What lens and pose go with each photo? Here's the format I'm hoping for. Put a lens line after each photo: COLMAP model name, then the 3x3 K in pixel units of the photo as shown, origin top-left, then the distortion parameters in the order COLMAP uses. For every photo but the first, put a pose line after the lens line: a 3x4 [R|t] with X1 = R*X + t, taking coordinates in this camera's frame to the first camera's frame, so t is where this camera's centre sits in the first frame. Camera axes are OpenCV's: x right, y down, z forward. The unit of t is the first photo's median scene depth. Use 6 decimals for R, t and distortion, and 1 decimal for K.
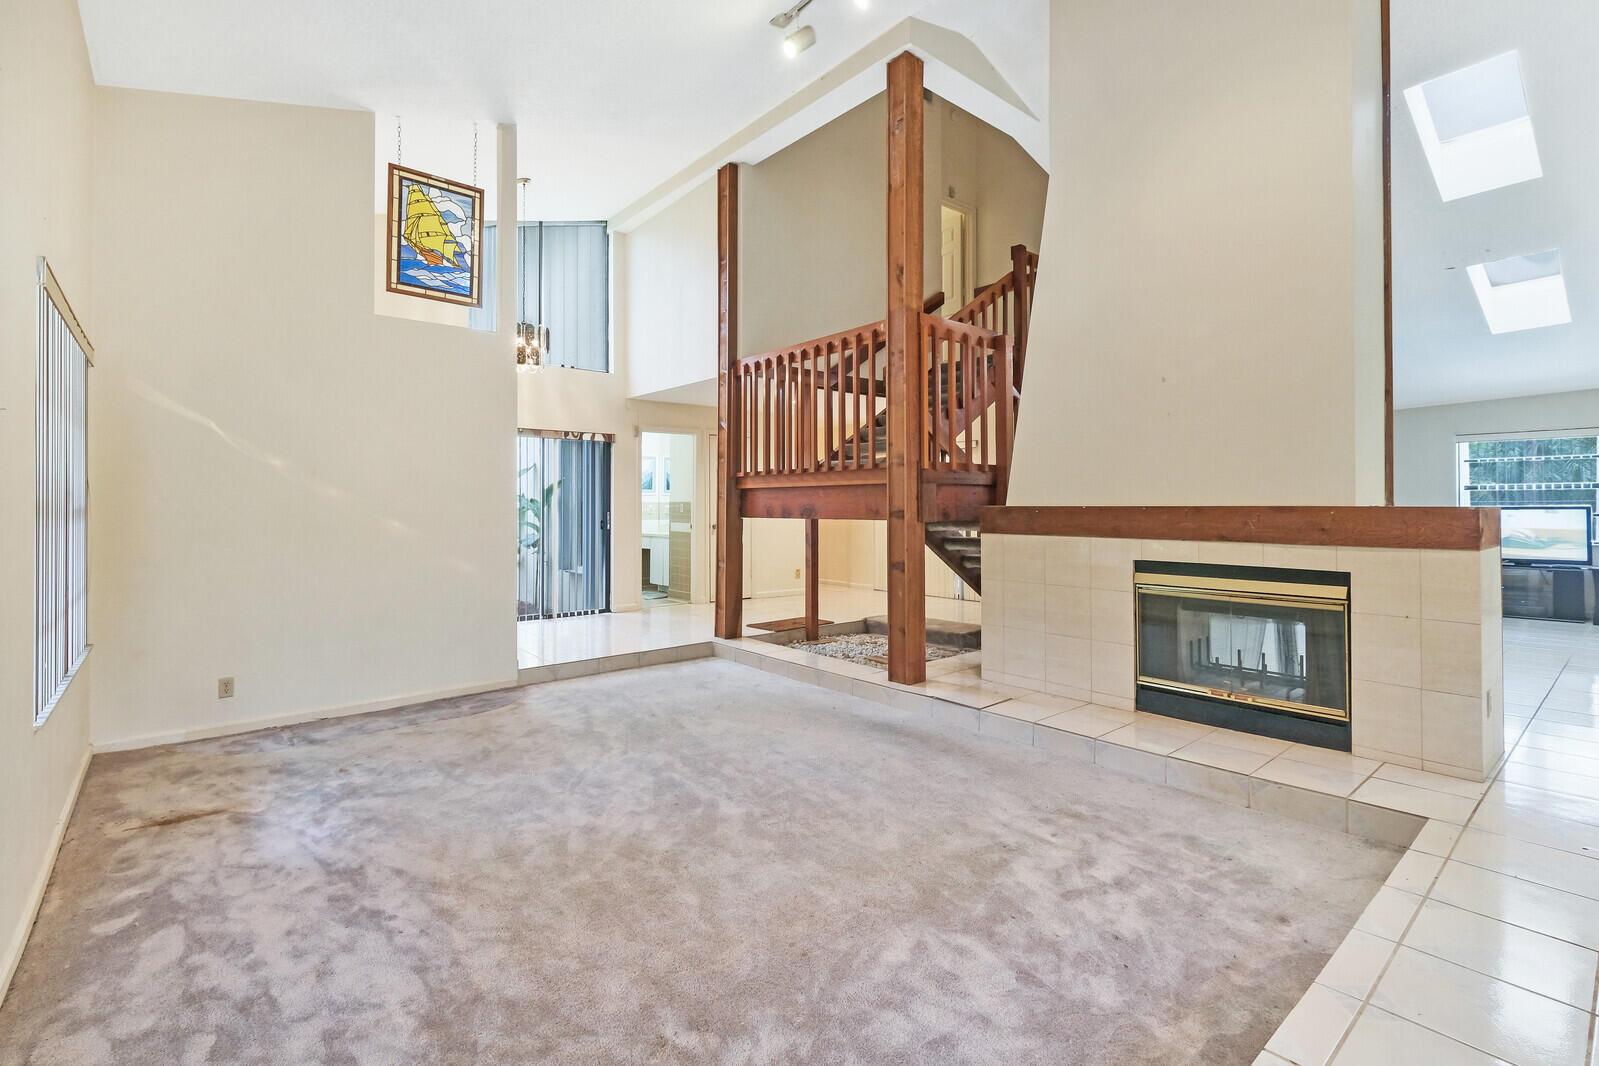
lens RADIAL K [[729.7, 0, 800.2], [0, 729.7, 498.2], [0, 0, 1]] dist [-0.004687, -0.001017]
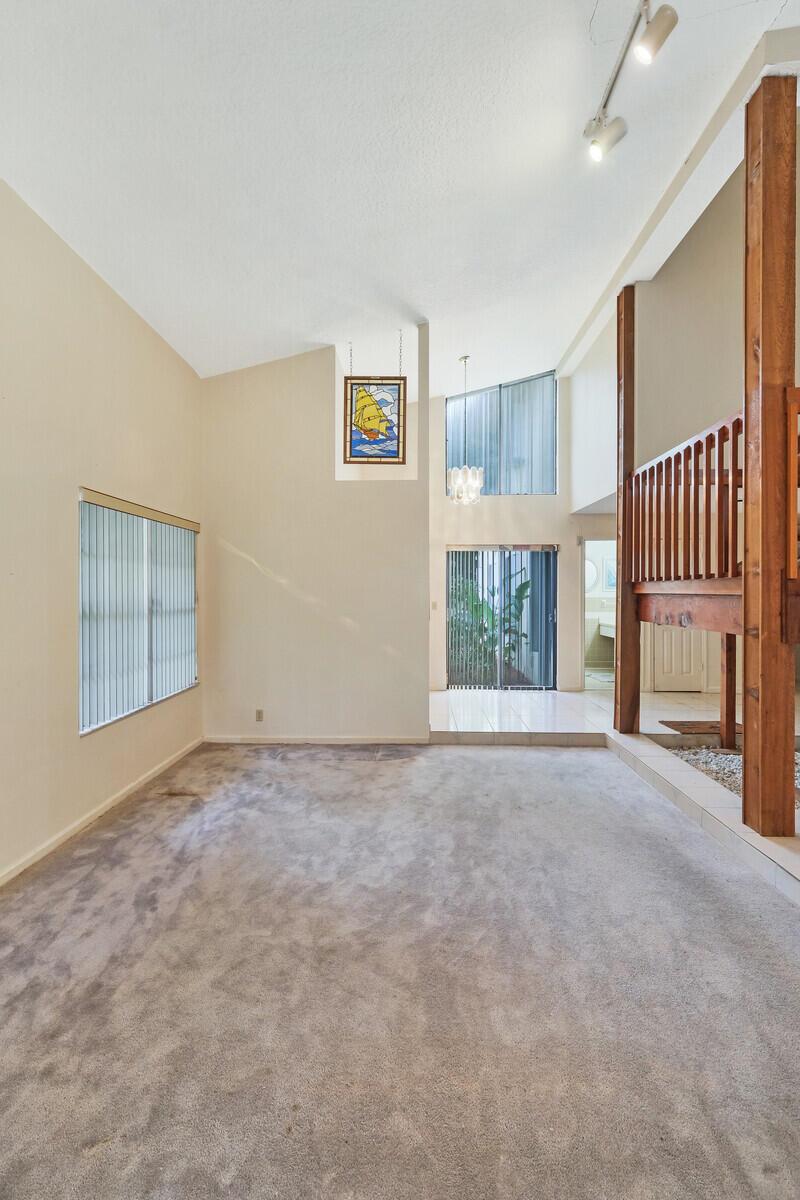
lens RADIAL K [[539.6, 0, 395.0], [0, 539.6, 591.0], [0, 0, 1]] dist [0.001176, -0.000133]
pose [[0.737792, 0.003656, -0.675018, 0.251345], [0.005116, 0.999926, 0.011008, -0.035482], [0.675009, -0.011575, 0.737719, 0.251555]]
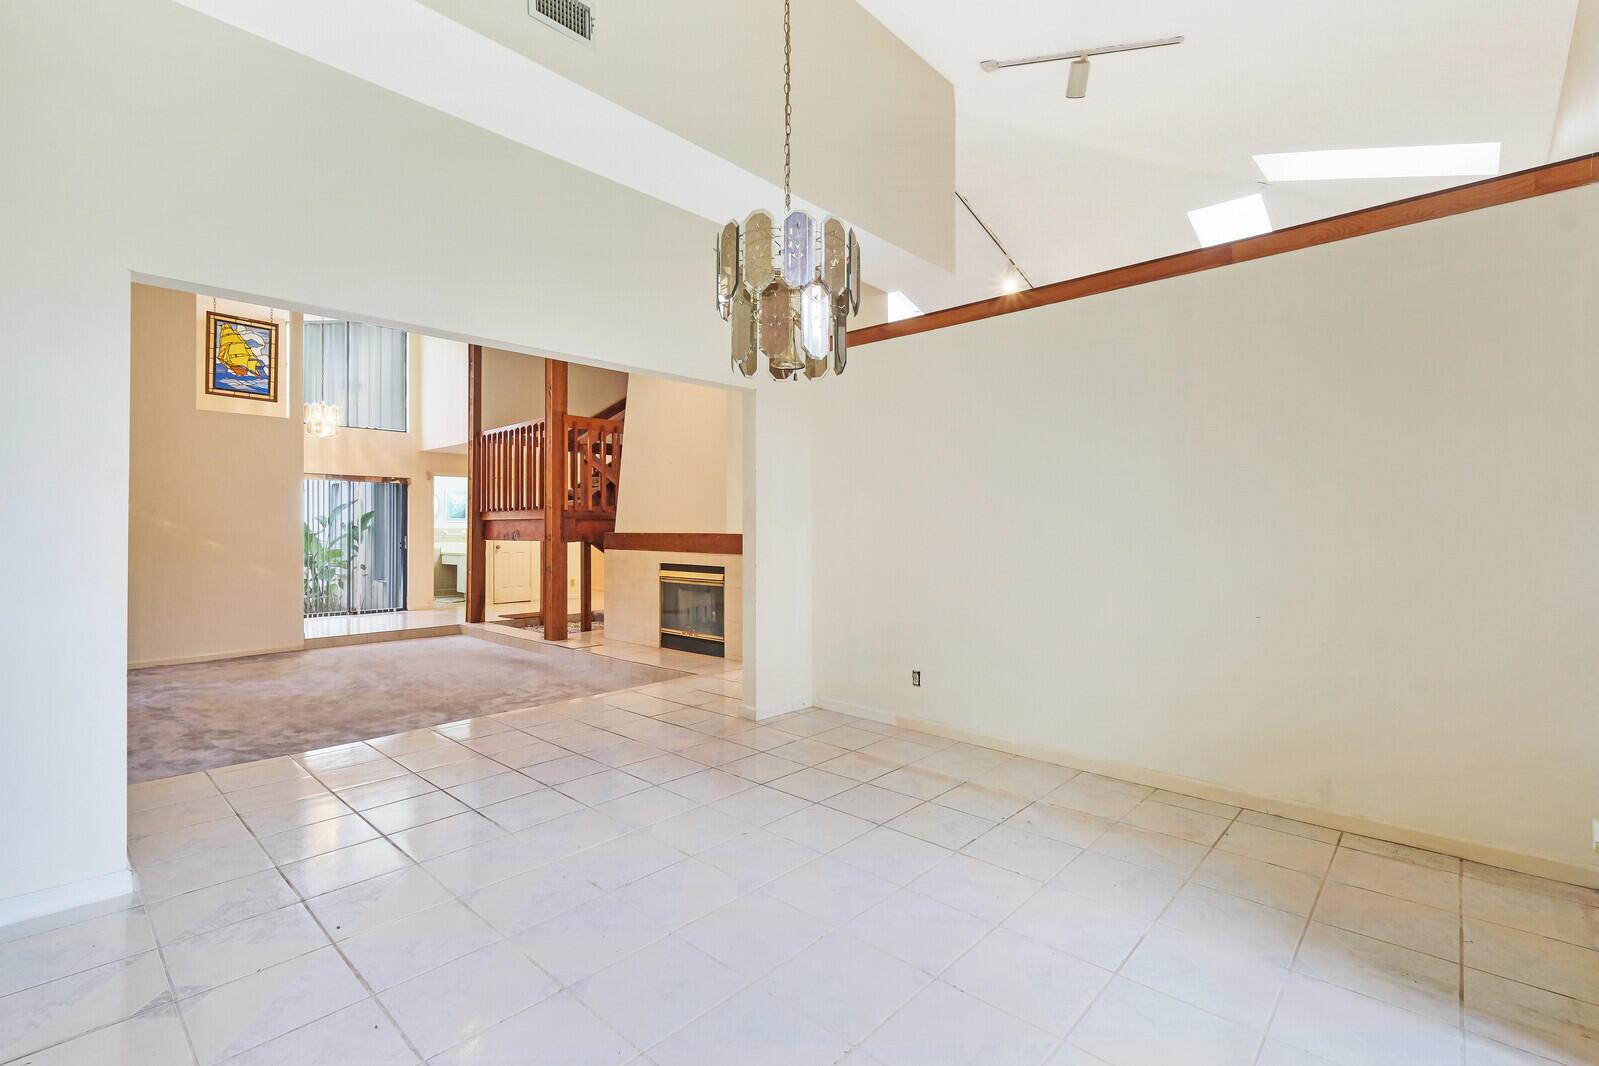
lens RADIAL K [[719.1, 0, 805.4], [0, 719.1, 525.9], [0, 0, 1]] dist [0.001176, -0.000133]
pose [[0.992253, 0.002373, 0.124209, 0.506206], [-0.003045, 0.999982, 0.005222, -0.014394], [-0.124194, -0.005560, 0.992242, -0.675868]]
